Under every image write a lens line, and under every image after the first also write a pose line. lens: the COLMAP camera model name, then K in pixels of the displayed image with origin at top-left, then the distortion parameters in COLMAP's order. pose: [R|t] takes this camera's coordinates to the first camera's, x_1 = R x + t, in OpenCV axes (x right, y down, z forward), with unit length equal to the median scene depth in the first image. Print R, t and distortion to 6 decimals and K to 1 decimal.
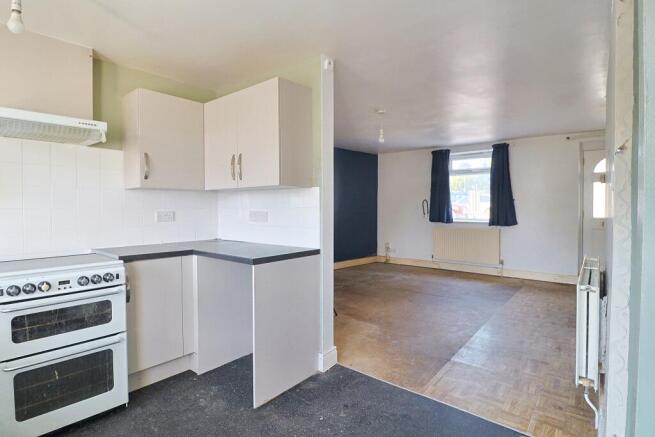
lens RADIAL K [[336.8, 0, 325.7], [0, 336.8, 212.6], [0, 0, 1]] dist [-0.003277, -0.001622]
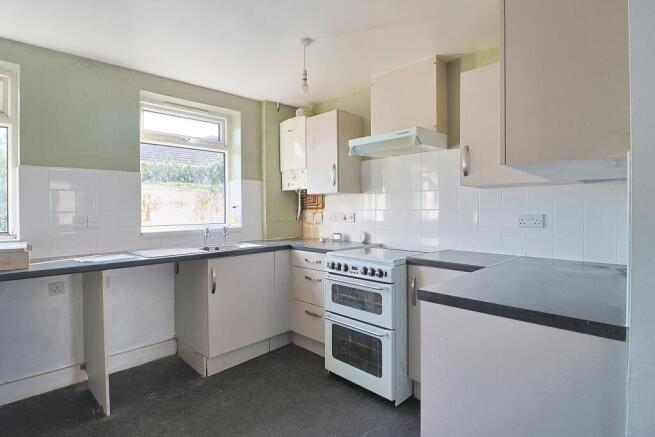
lens RADIAL K [[336.8, 0, 325.7], [0, 336.8, 212.6], [0, 0, 1]] dist [-0.003277, -0.001622]
pose [[-0.074448, 0.009191, -0.997183, 0.457455], [-0.013993, 0.999849, 0.010261, -0.011748], [0.997127, 0.014717, -0.074309, 0.916624]]
